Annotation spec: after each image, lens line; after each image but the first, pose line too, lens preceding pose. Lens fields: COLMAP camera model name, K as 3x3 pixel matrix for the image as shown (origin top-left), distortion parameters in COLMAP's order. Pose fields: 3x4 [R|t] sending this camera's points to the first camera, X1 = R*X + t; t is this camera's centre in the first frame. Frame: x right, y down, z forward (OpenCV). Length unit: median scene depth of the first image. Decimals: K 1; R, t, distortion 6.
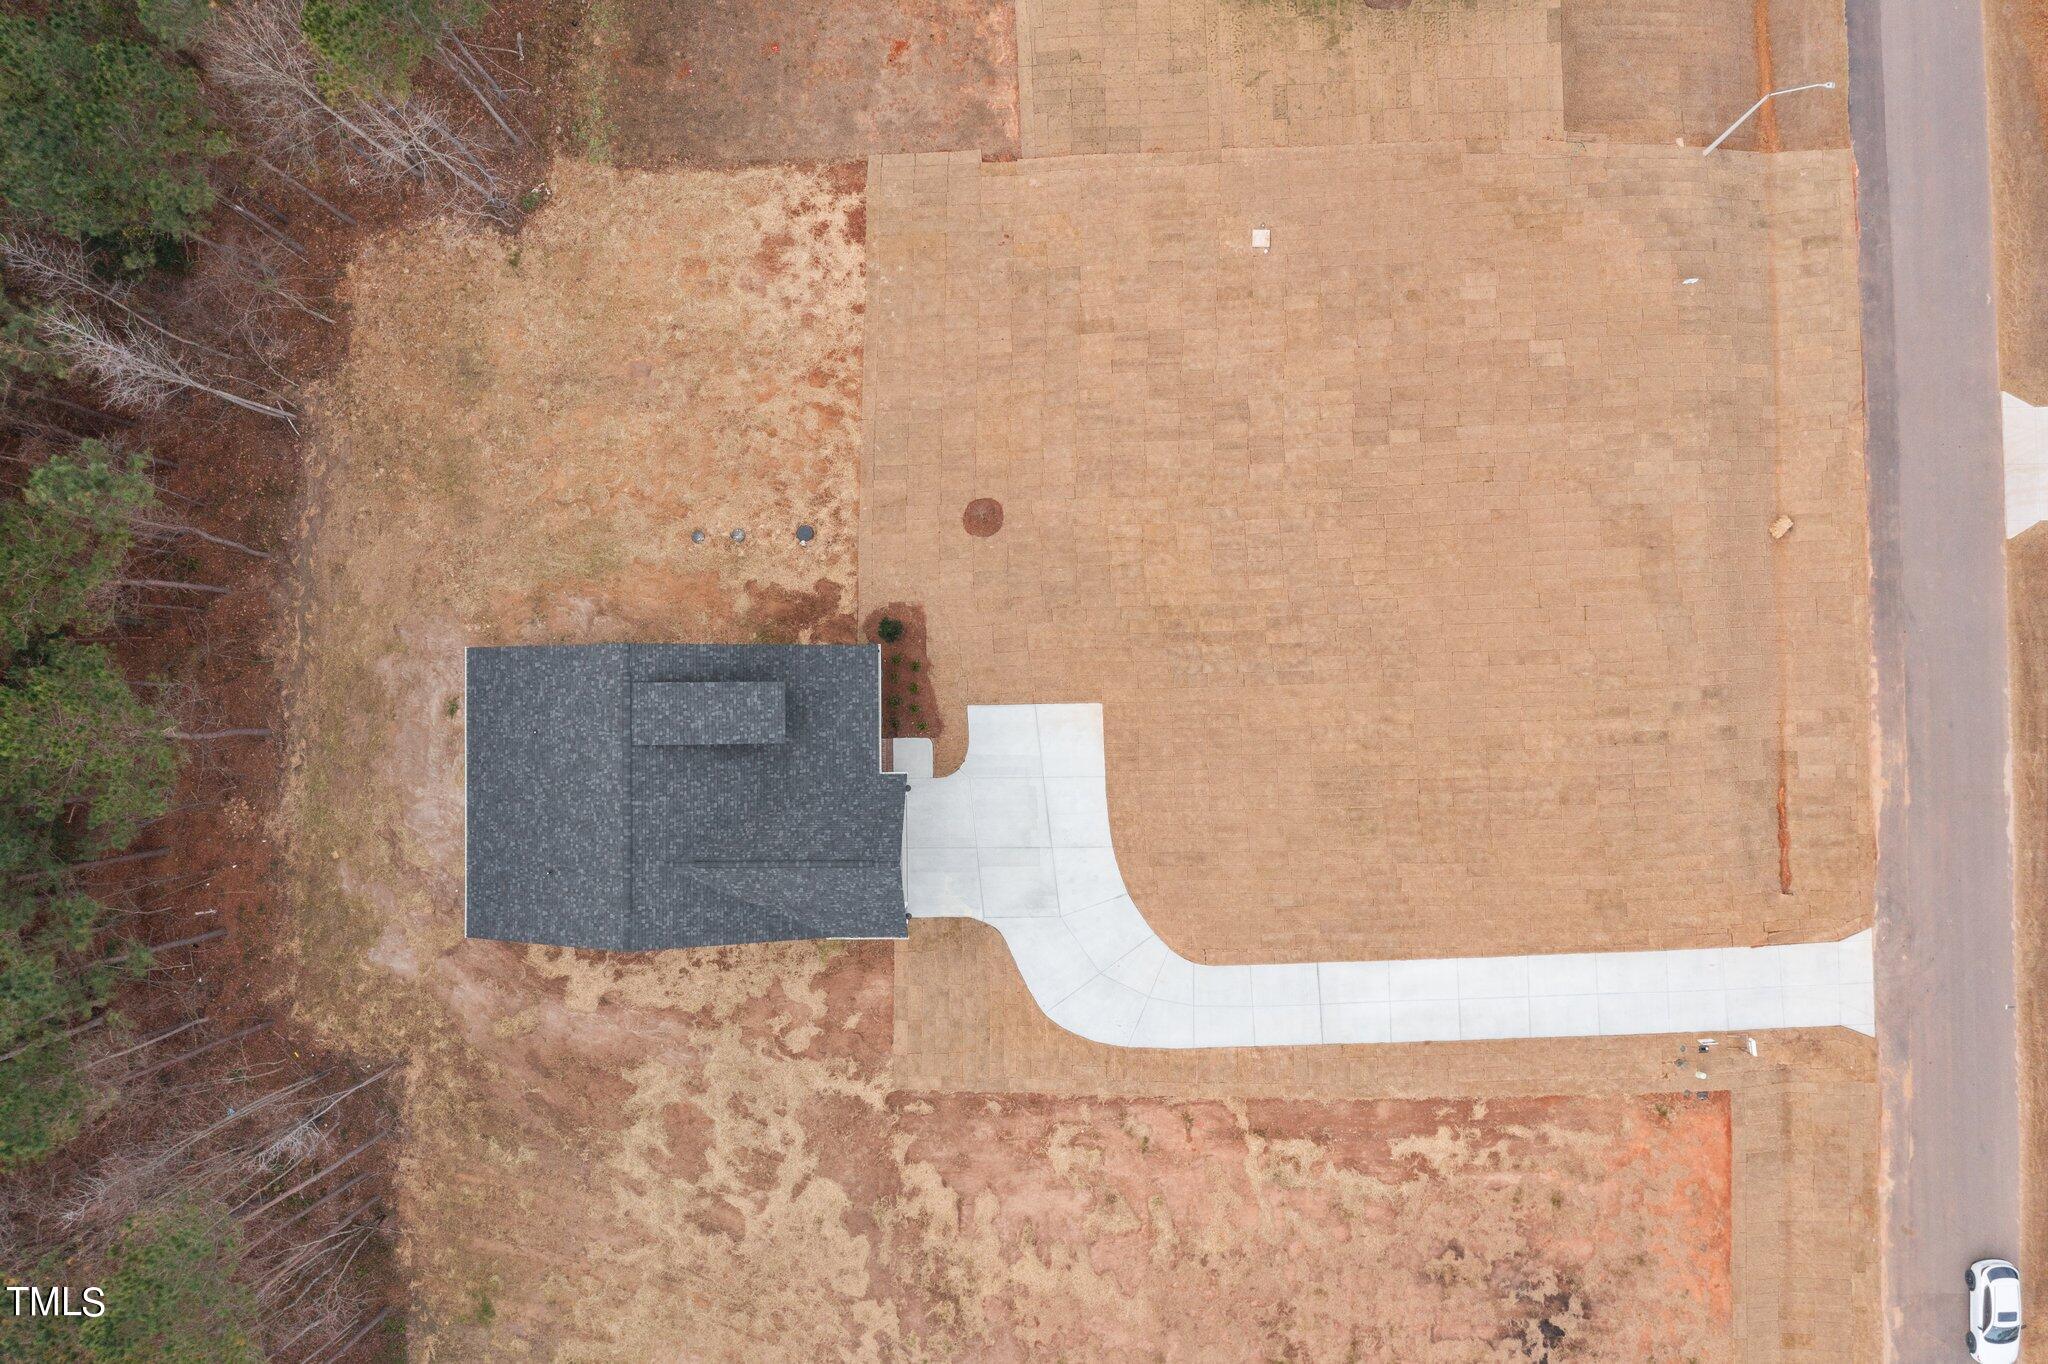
lens RADIAL K [[1622.8, 0, 1005.9], [0, 1622.8, 674.0], [0, 0, 1]] dist [-0.017231, 0.000046]
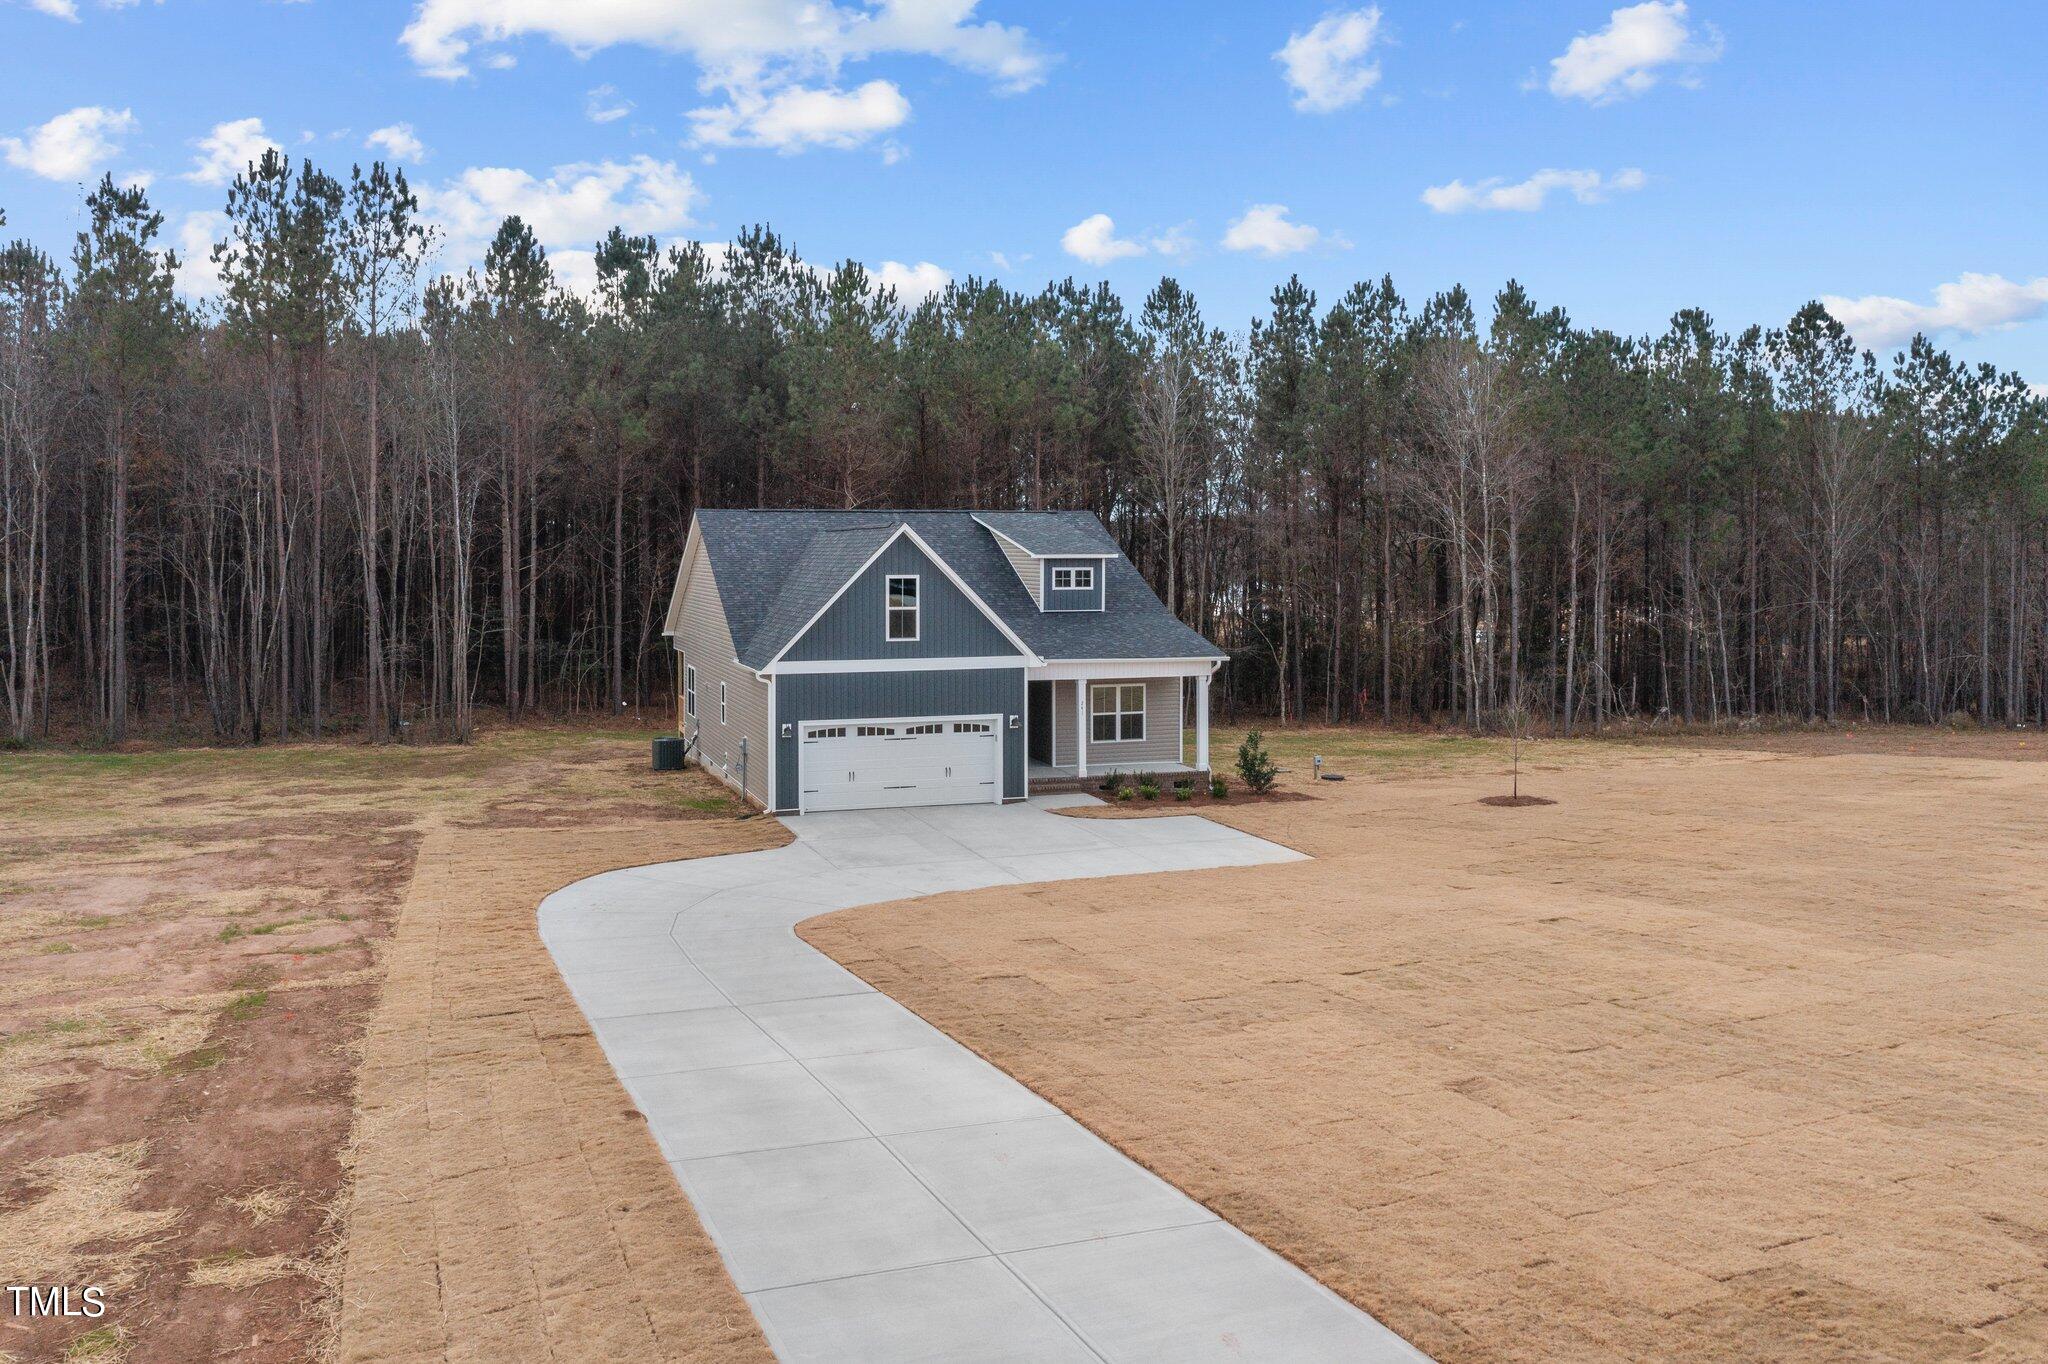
lens RADIAL K [[1665.4, 0, 1021.5], [0, 1665.4, 554.7], [0, 0, 1]] dist [0.009069, 0.003029]
pose [[0.314287, 0.024140, -0.949021, 0.471259], [-0.949299, 0.015825, -0.313977, 0.241523], [0.007438, 0.999583, 0.027890, 0.900798]]
